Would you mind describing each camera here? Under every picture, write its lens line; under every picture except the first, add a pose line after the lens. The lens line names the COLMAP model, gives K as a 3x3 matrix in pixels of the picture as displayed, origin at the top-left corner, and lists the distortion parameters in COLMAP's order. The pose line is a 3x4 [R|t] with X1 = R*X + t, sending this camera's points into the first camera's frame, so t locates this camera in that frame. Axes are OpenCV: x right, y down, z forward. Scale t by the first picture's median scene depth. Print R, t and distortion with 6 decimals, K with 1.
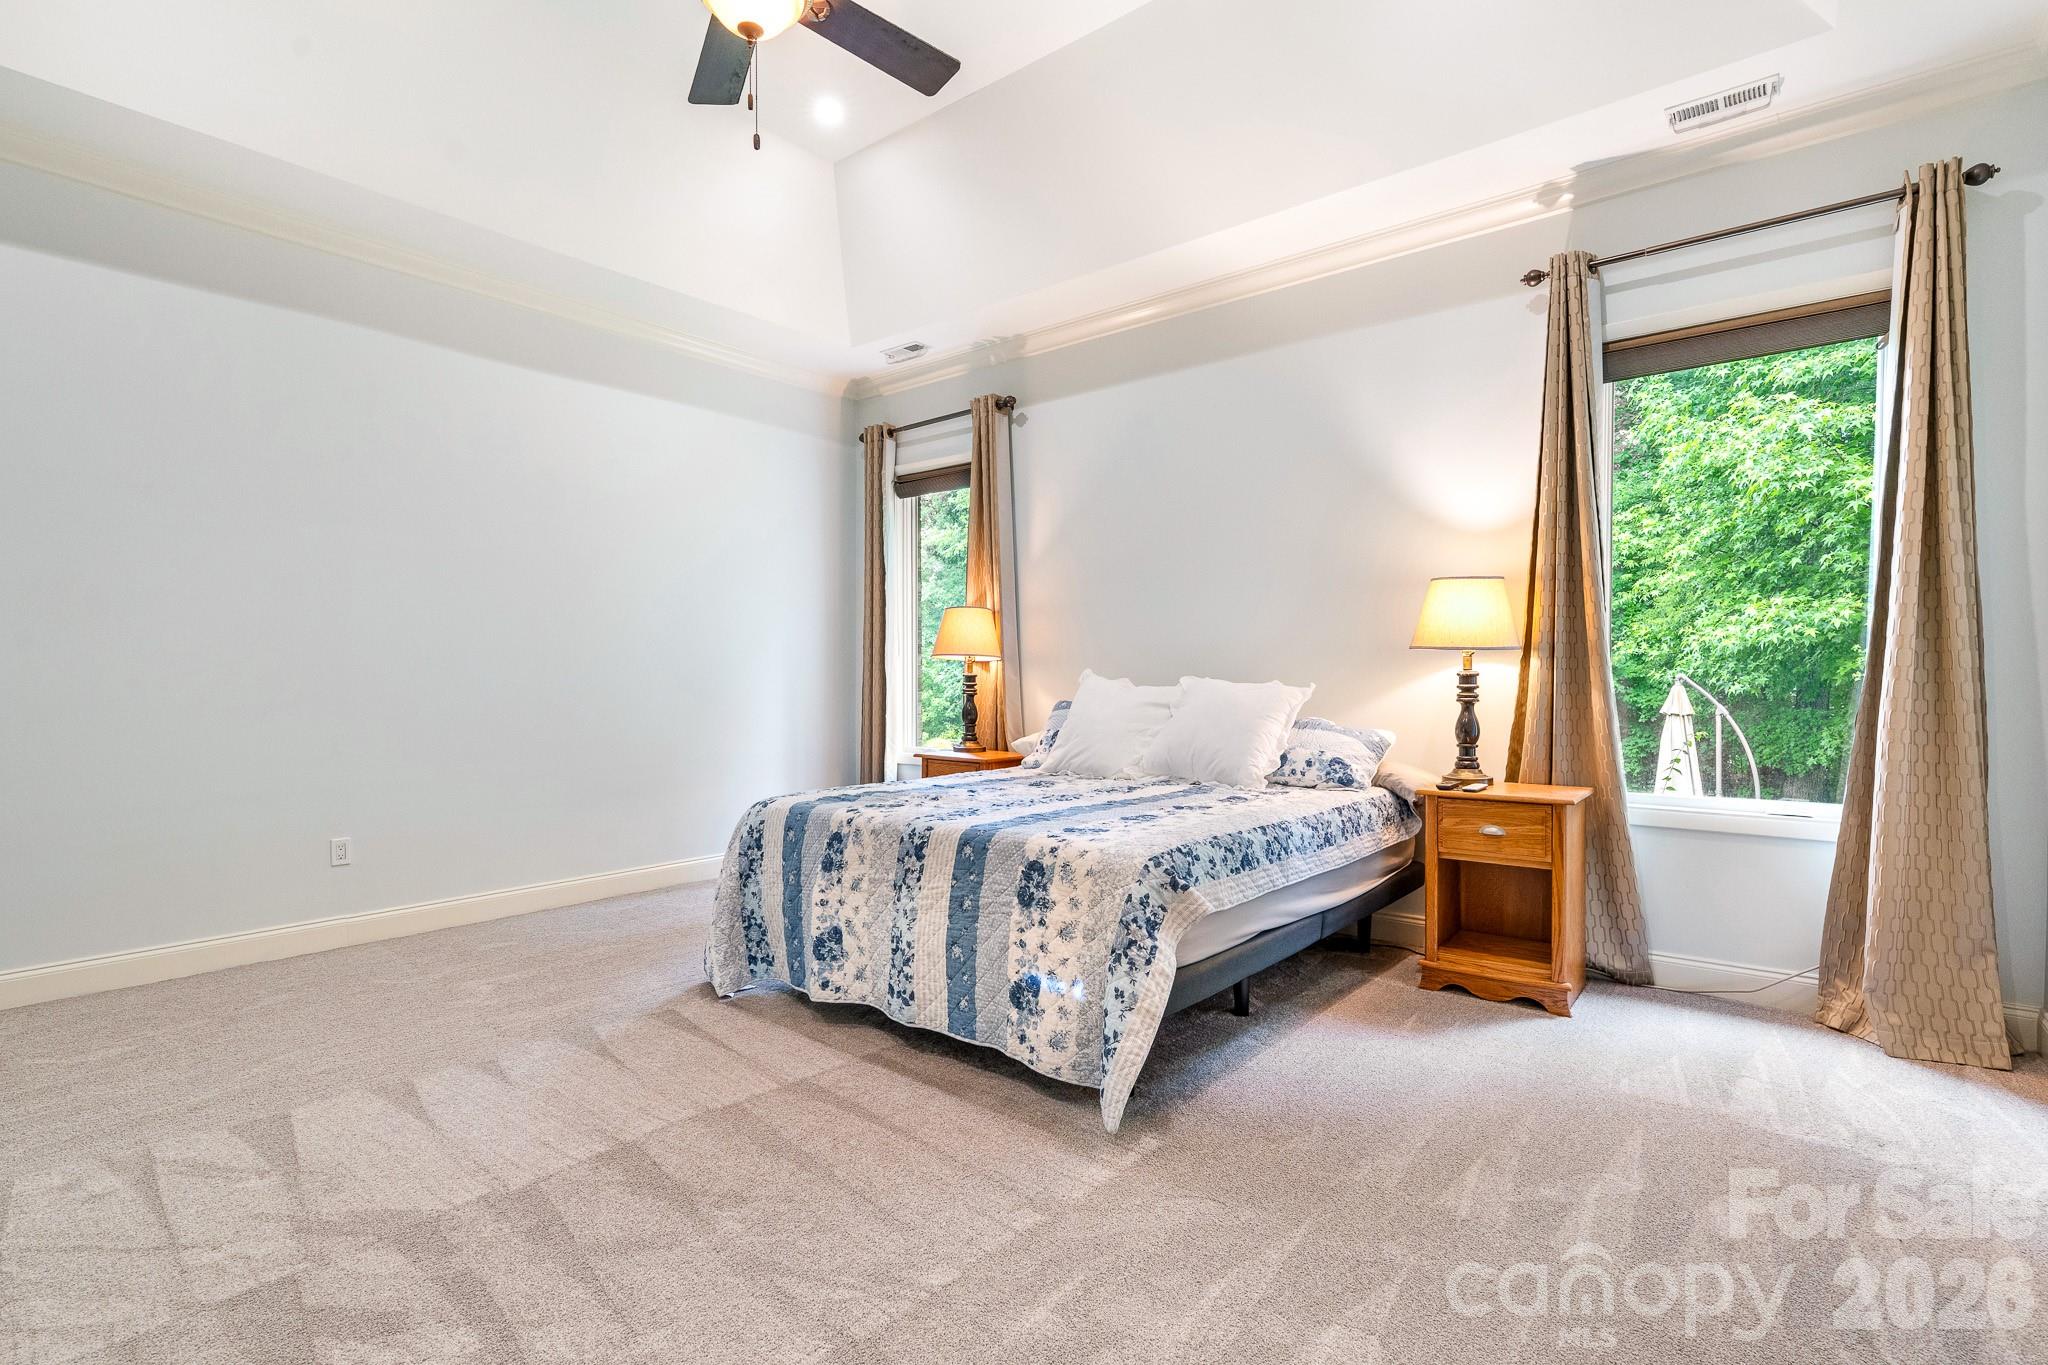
lens RADIAL K [[960.3, 0, 1005.1], [0, 960.3, 682.0], [0, 0, 1]] dist [-0.000257, 0.000029]
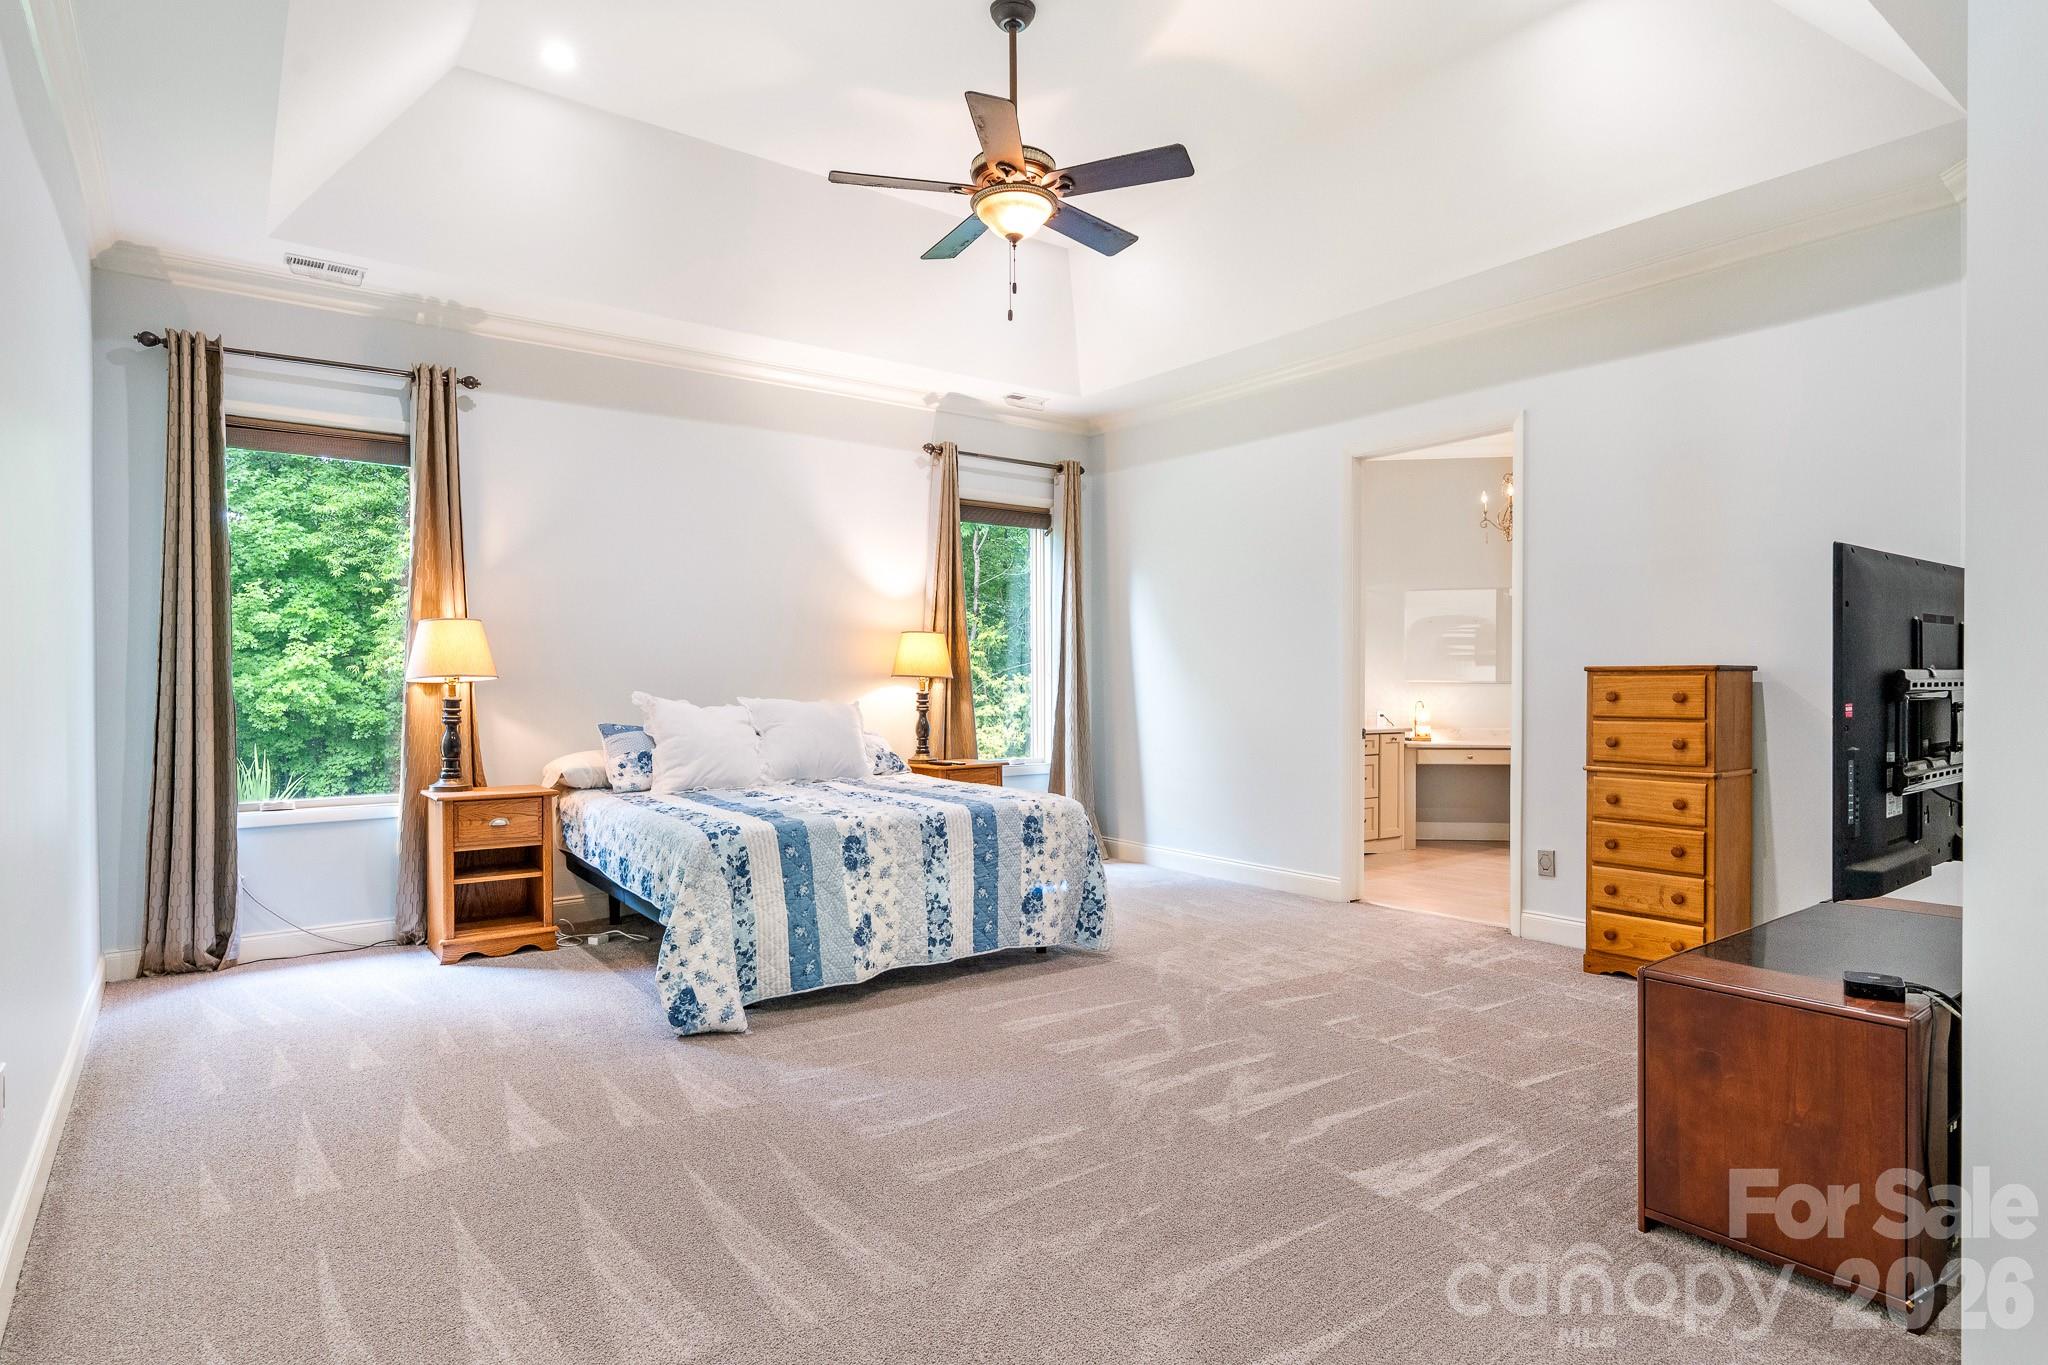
lens RADIAL K [[1092.6, 0, 1024.0], [0, 1092.6, 682.5], [0, 0, 1]] dist [0.000834, 0.000023]
pose [[0.236266, -0.000600, 0.971688, -1.493279], [0.015115, 0.999881, -0.003057, -0.022061], [-0.971571, 0.015409, 0.236247, 0.516630]]
